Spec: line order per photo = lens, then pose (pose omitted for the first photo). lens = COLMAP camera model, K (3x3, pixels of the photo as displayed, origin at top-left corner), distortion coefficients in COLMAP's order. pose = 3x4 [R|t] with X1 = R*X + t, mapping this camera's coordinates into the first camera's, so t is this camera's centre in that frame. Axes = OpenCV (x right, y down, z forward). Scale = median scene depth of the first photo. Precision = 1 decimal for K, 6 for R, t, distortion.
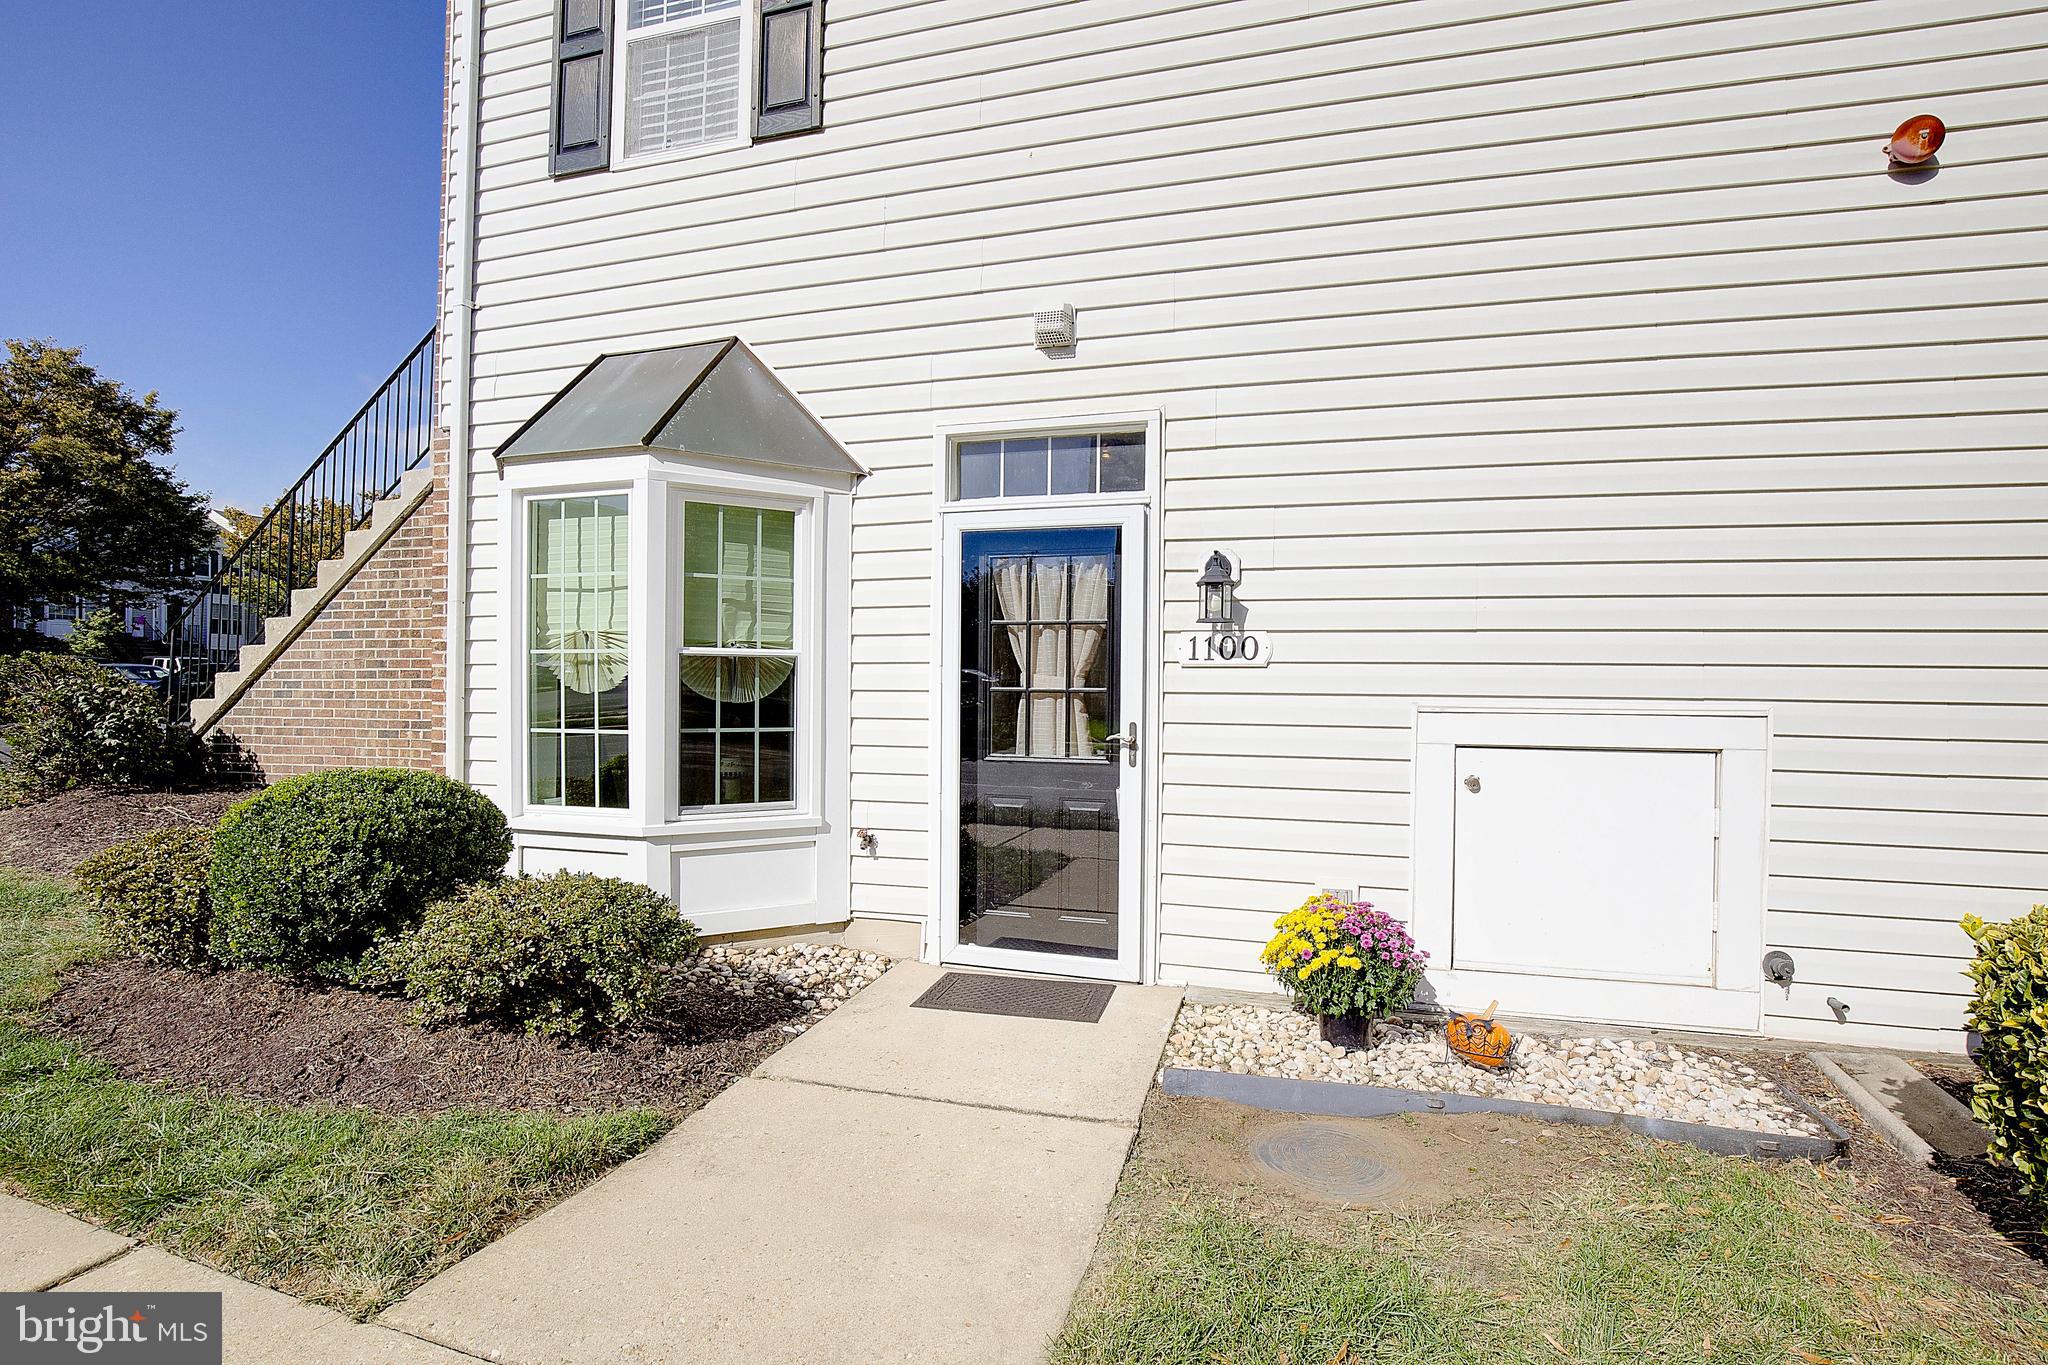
lens RADIAL K [[937.9, 0, 1039.6], [0, 937.9, 686.4], [0, 0, 1]] dist [-0.029458, 0.005295]
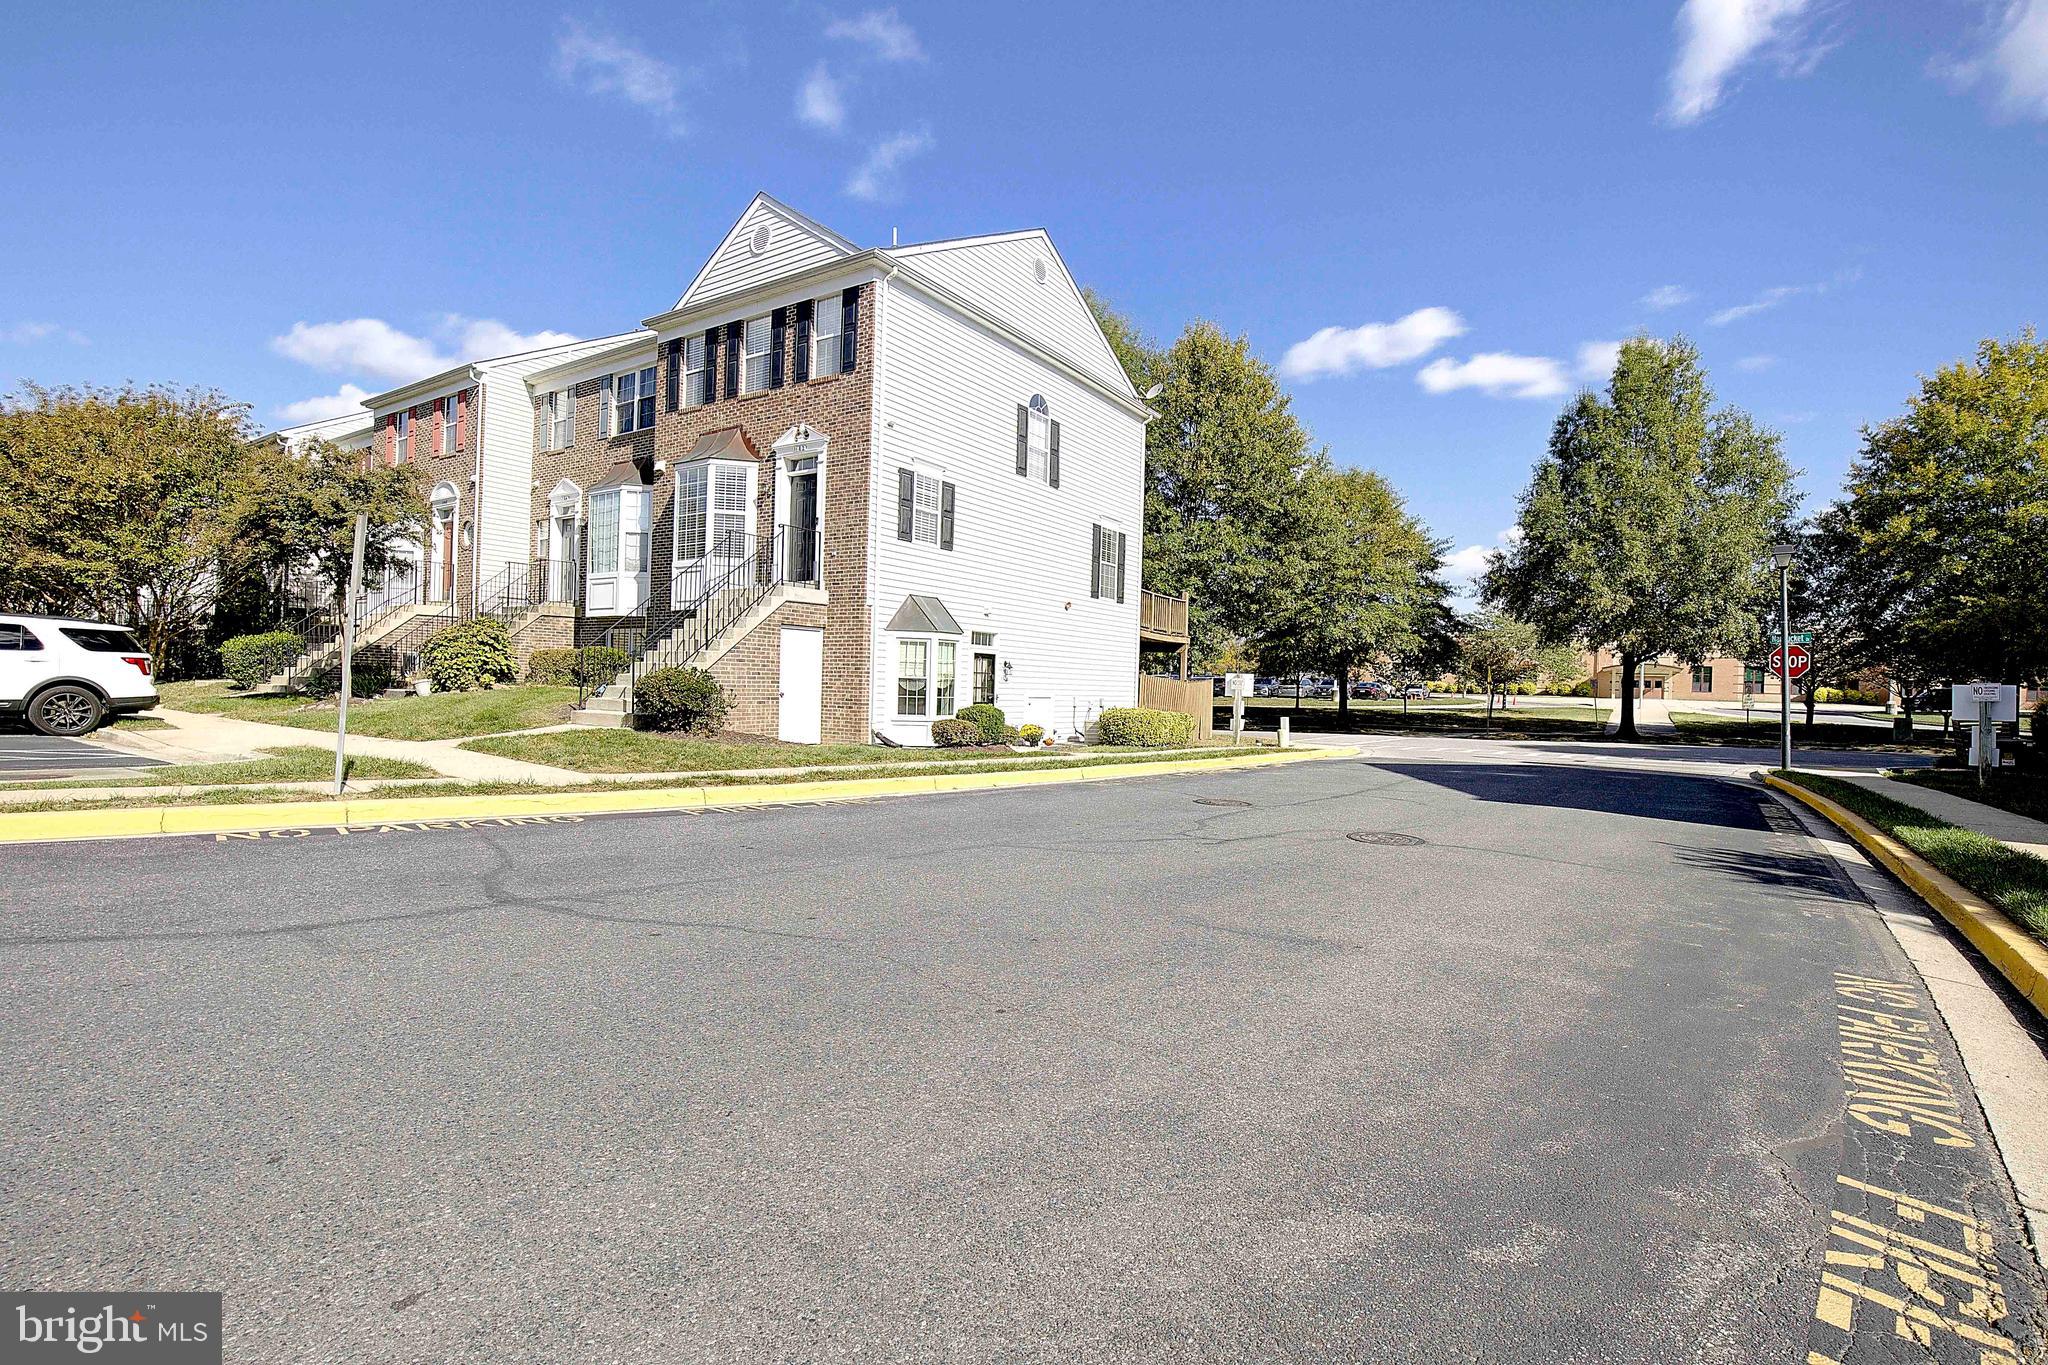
lens RADIAL K [[937.9, 0, 1029.5], [0, 937.9, 690.5], [0, 0, 1]] dist [-0.029458, 0.005295]
pose [[0.309166, -0.005793, 0.950990, -4.050465], [-0.028055, 0.999491, 0.015209, -0.053753], [-0.950594, -0.031382, 0.308846, -0.619435]]
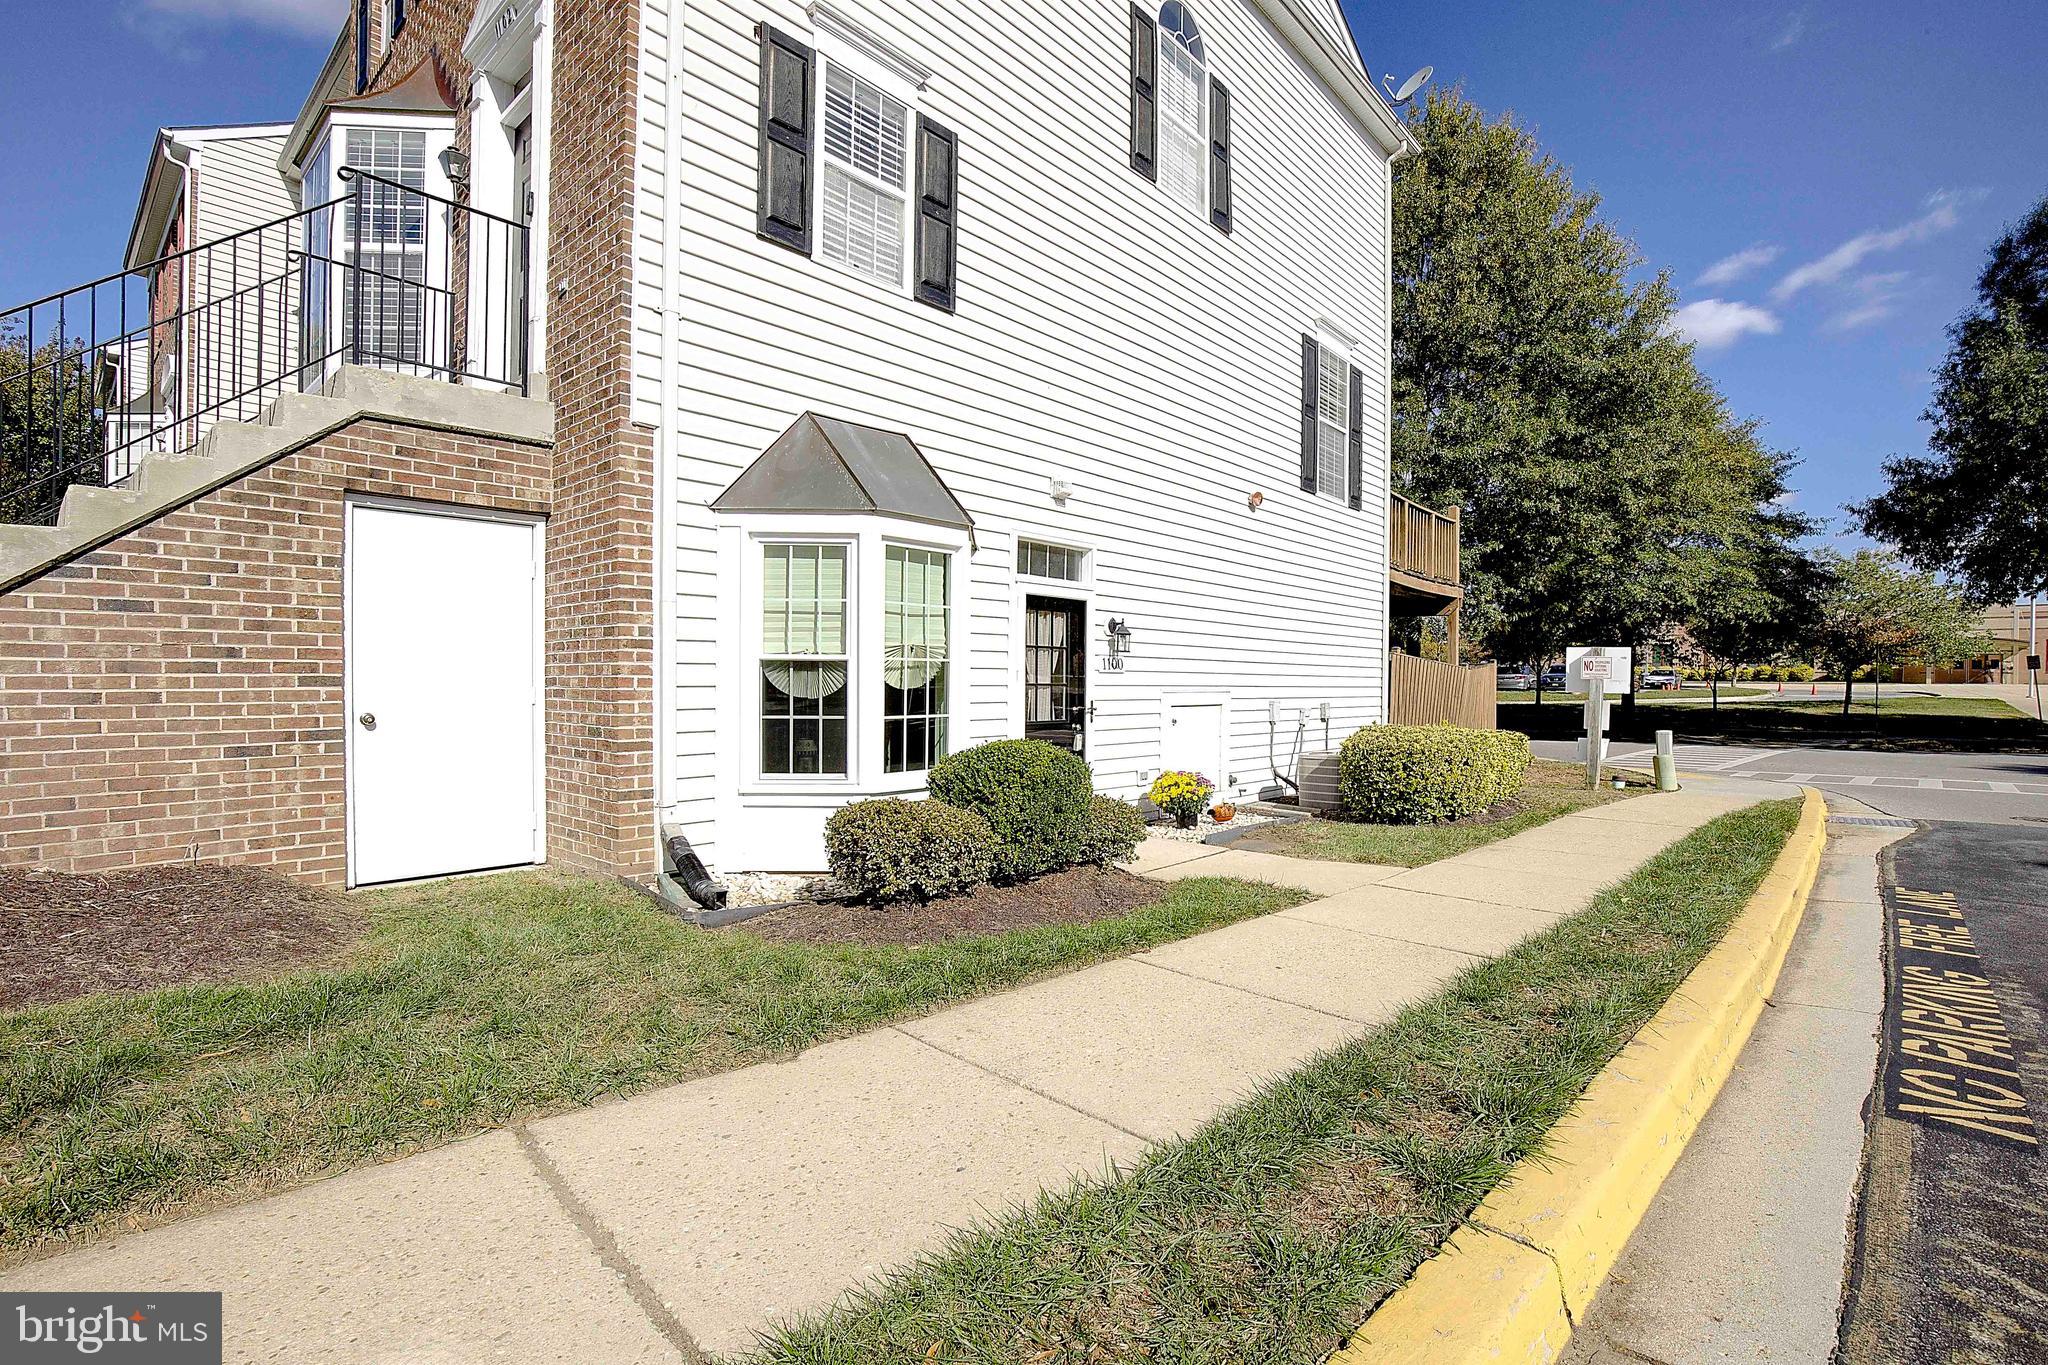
lens RADIAL K [[937.9, 0, 1042.5], [0, 937.9, 690.3], [0, 0, 1]] dist [-0.029458, 0.005295]
pose [[0.437978, -0.014974, 0.898861, -1.536224], [-0.006933, 0.999775, 0.020033, -0.019945], [-0.898959, -0.015006, 0.437776, 0.195846]]
